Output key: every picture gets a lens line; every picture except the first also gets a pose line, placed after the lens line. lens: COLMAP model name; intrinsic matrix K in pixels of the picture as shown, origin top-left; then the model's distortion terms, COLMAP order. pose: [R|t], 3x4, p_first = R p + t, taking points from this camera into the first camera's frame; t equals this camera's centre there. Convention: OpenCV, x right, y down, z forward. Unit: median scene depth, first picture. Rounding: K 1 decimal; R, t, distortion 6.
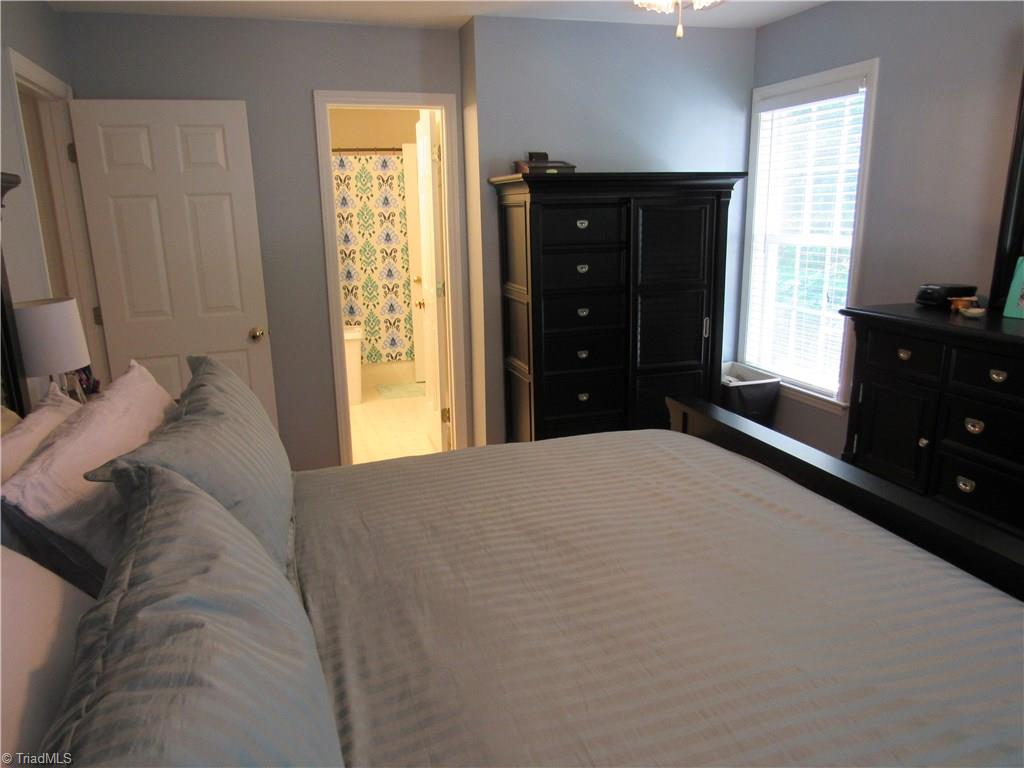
lens RADIAL K [[730.7, 0, 516.5], [0, 730.7, 384.7], [0, 0, 1]] dist [-0.023910, -0.004567]
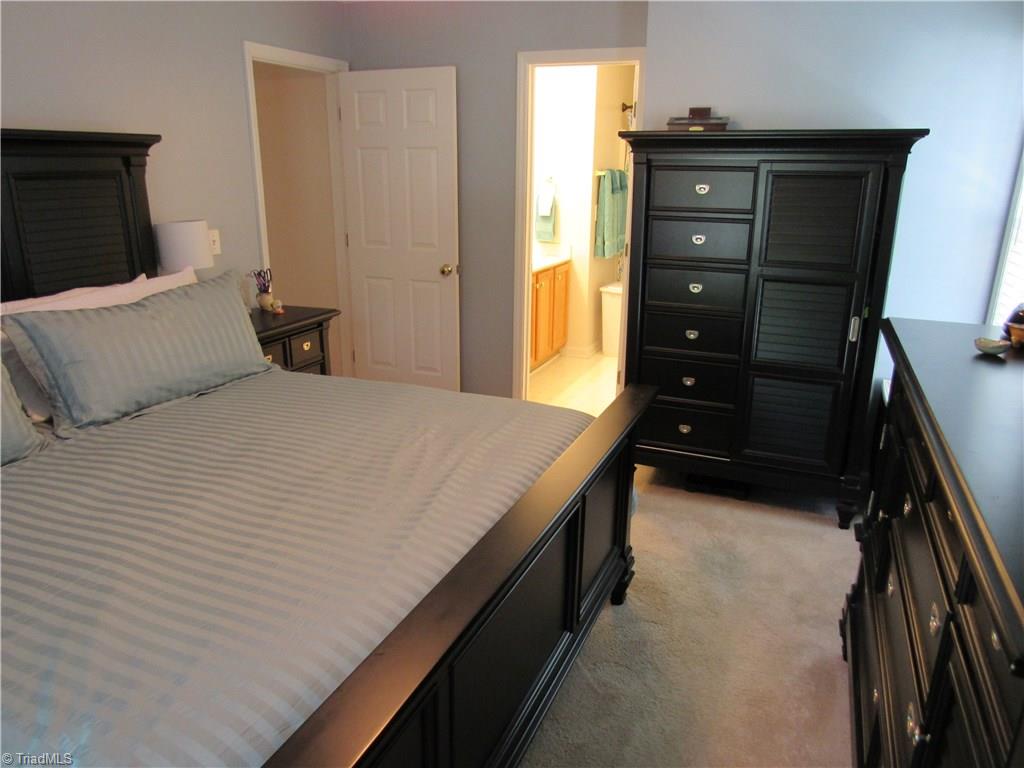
lens RADIAL K [[730.7, 0, 512.6], [0, 730.7, 381.8], [0, 0, 1]] dist [-0.023910, -0.004567]
pose [[0.761216, 0.211767, -0.612948, 0.281738], [-0.178165, 0.977102, 0.116317, -0.028747], [0.623544, 0.020664, 0.781515, 0.090709]]
